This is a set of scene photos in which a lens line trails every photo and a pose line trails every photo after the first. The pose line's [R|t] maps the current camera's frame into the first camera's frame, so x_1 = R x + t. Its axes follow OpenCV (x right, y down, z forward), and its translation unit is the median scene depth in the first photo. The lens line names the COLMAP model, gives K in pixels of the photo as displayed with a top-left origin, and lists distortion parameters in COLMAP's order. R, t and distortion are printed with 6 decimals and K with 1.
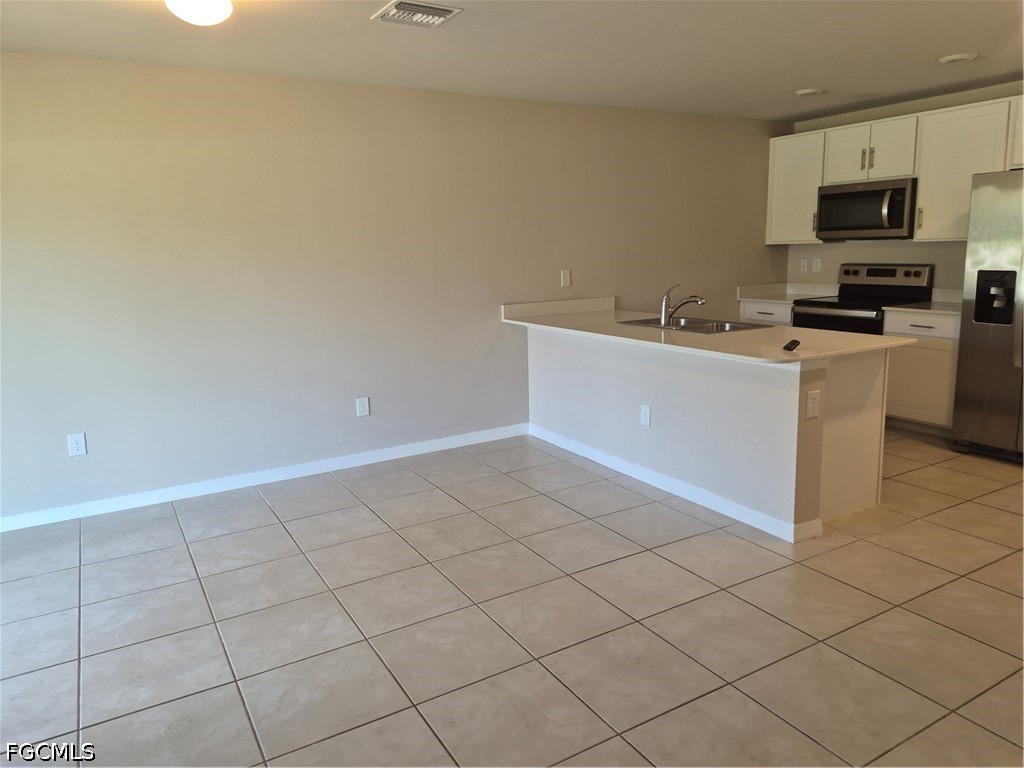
lens RADIAL K [[725.8, 0, 512.0], [0, 725.8, 384.0], [0, 0, 1]] dist [0.080953, -0.116696]
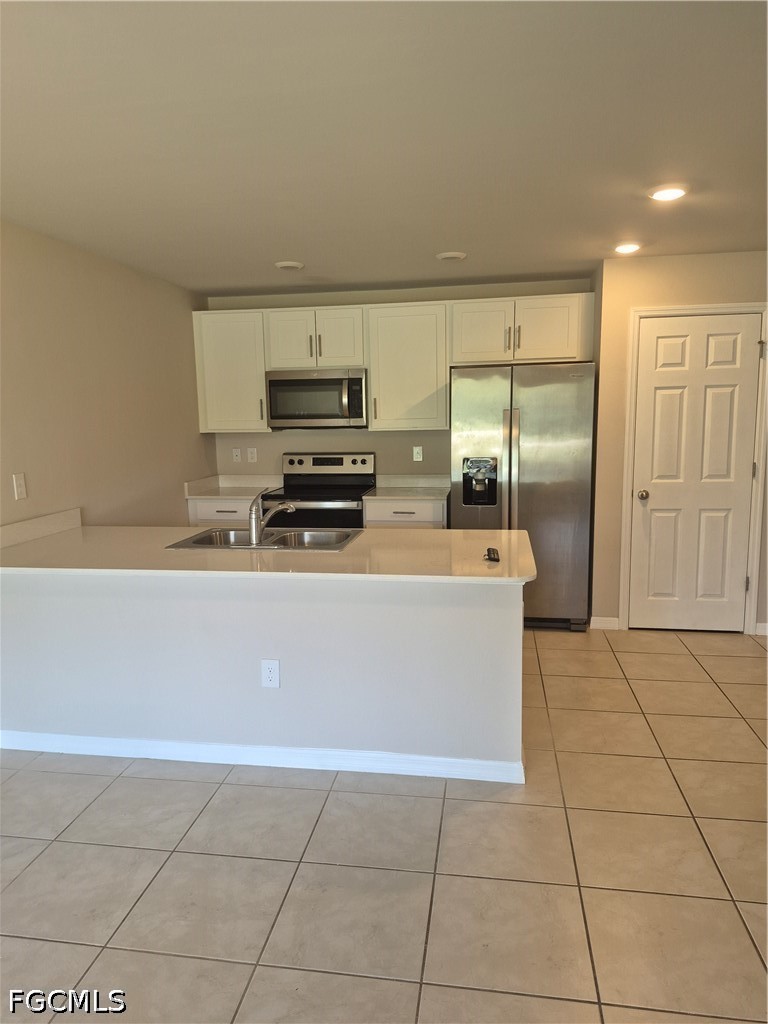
lens RADIAL K [[725.8, 0, 384.0], [0, 725.8, 512.0], [0, 0, 1]] dist [0.080953, -0.116696]
pose [[0.628263, -0.090195, 0.772755, -0.222942], [0.146009, 0.989278, -0.003240, -0.074275], [-0.764177, 0.114865, 0.634696, 0.350779]]
